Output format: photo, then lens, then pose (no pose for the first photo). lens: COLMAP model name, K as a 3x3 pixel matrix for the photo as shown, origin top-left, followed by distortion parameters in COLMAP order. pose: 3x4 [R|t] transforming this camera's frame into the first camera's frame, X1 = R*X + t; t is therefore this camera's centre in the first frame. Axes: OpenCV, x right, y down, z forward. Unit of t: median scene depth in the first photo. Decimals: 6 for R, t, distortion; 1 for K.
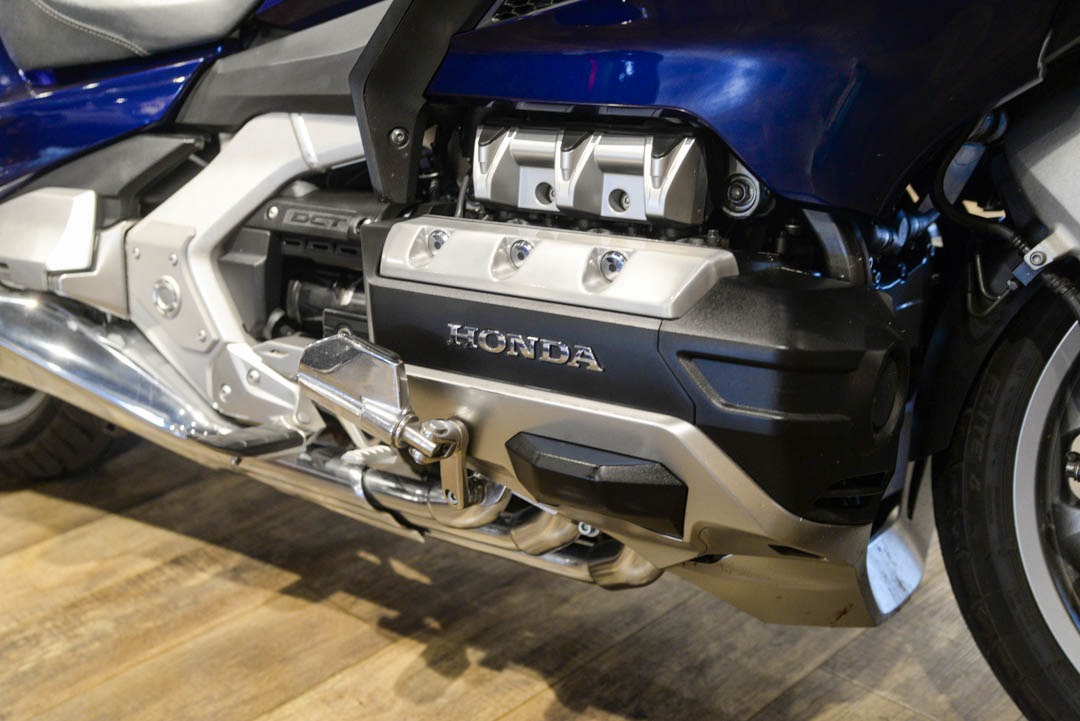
lens RADIAL K [[1183.9, 0, 540.0], [0, 1183.9, 360.5], [0, 0, 1]] dist [-0.005890, 0.005653]
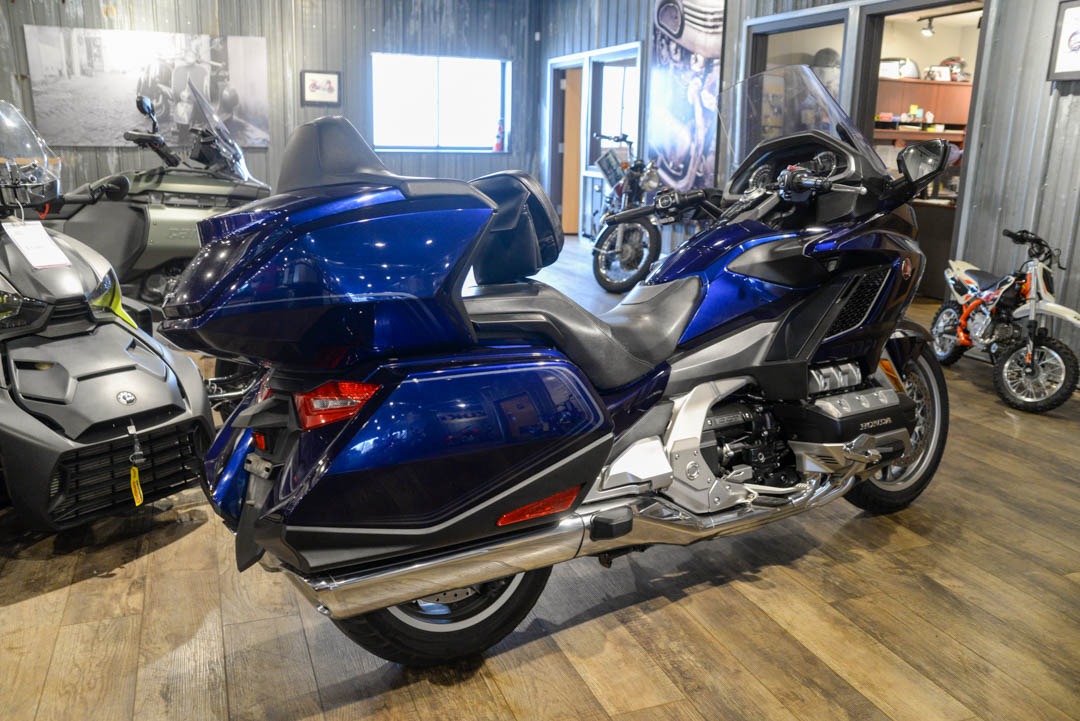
lens RADIAL K [[887.2, 0, 540.0], [0, 887.2, 360.5], [0, 0, 1]] dist [-0.115460, 0.130816]
pose [[0.386273, -0.149544, 0.910181, -2.003808], [0.278940, 0.959505, 0.039268, -0.417805], [-0.879196, 0.238718, 0.412345, 0.535645]]
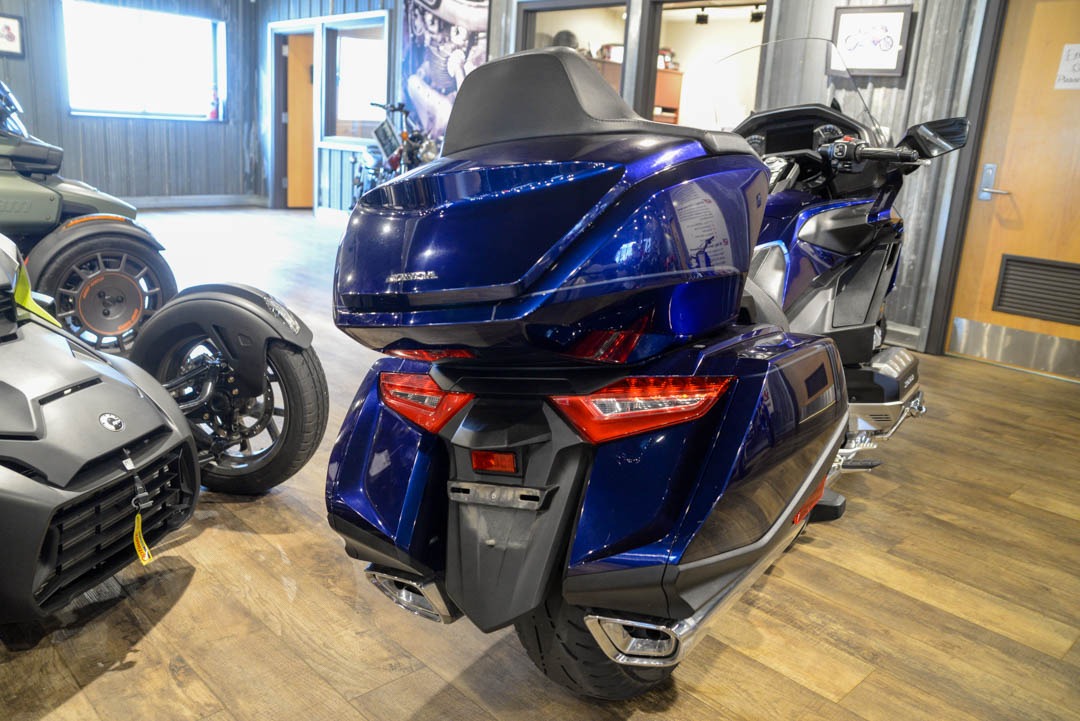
lens RADIAL K [[857.0, 0, 540.0], [0, 857.0, 360.5], [0, 0, 1]] dist [-0.126983, 0.121127]
pose [[-0.007642, -0.192987, 0.981171, -1.928353], [0.291016, 0.938300, 0.186822, -0.672540], [-0.956688, 0.286964, 0.048992, 1.430086]]
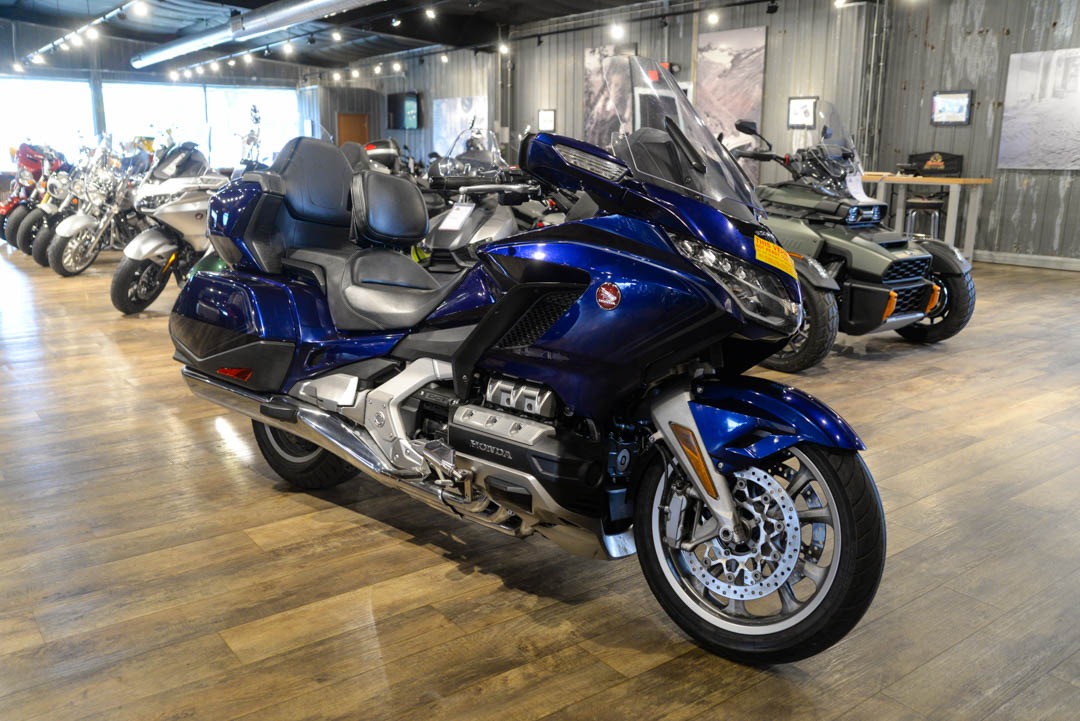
lens RADIAL K [[910.7, 0, 540.0], [0, 910.7, 360.5], [0, 0, 1]] dist [-0.116387, 0.166207]
pose [[0.990935, 0.099125, -0.090673, 0.229582], [-0.109790, 0.986516, -0.121377, 0.025725], [0.077419, 0.130232, 0.988456, -1.073781]]
